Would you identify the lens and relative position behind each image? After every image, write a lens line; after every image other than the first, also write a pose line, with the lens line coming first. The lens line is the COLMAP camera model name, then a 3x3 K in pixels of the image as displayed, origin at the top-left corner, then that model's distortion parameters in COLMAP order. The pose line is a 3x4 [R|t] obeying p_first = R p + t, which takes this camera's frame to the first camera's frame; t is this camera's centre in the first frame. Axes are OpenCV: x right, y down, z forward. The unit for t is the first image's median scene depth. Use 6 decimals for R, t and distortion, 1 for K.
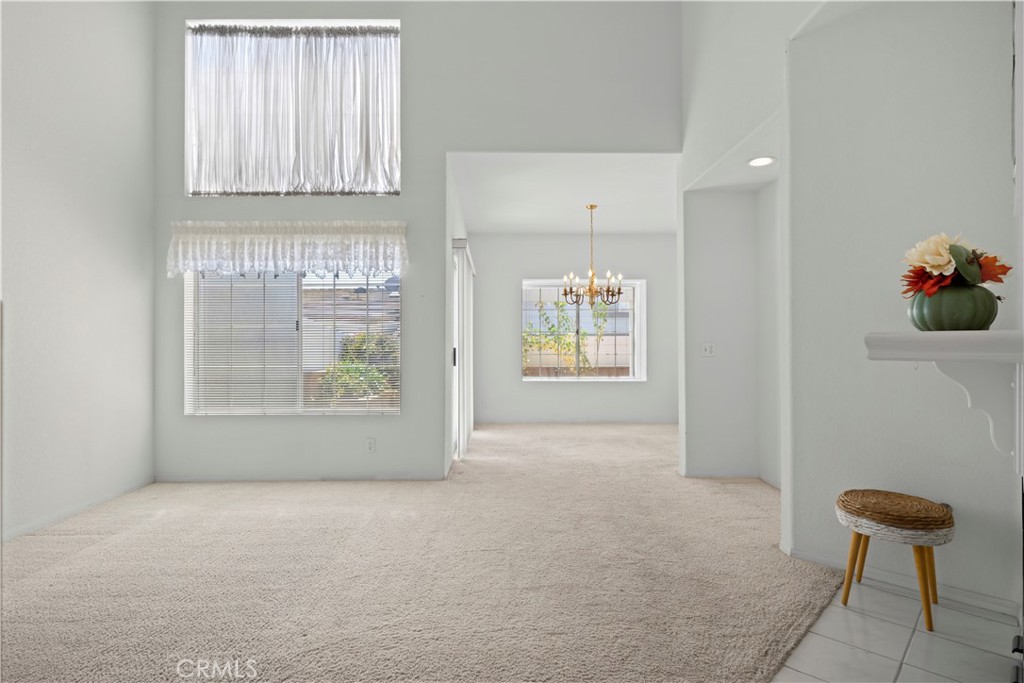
lens RADIAL K [[532.5, 0, 509.6], [0, 532.5, 330.1], [0, 0, 1]] dist [-0.002380, 0.000070]
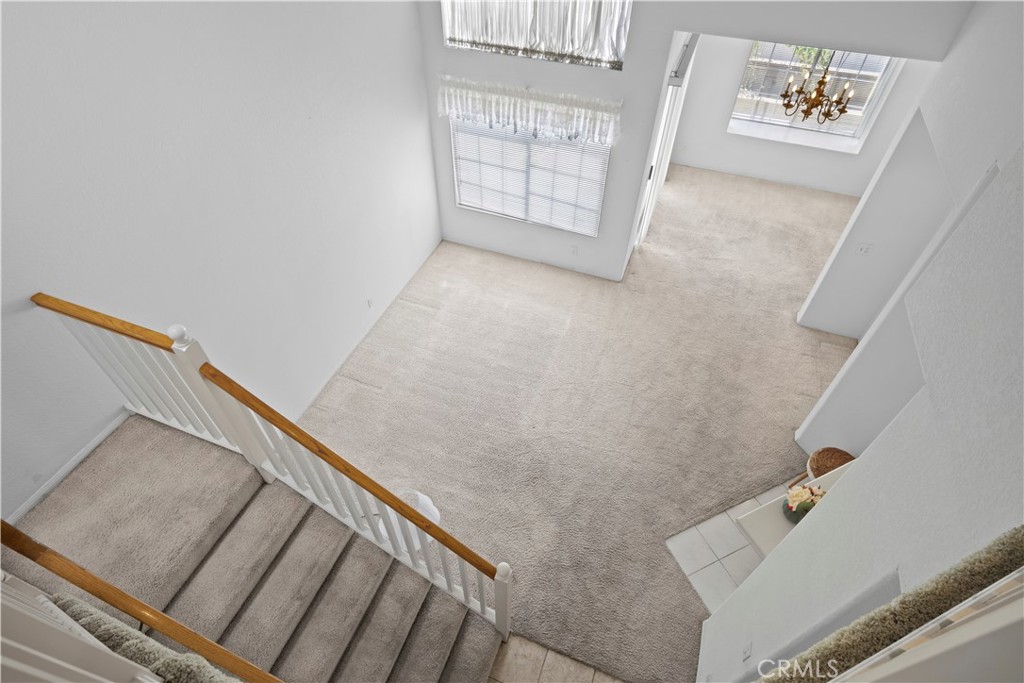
lens RADIAL K [[532.5, 0, 509.6], [0, 532.5, 330.1], [0, 0, 1]] dist [-0.002380, 0.000070]
pose [[0.927591, 0.275447, -0.252396, 0.001412], [-0.006750, 0.687829, 0.725842, -0.687720], [0.373536, -0.671581, 0.639883, -0.138107]]
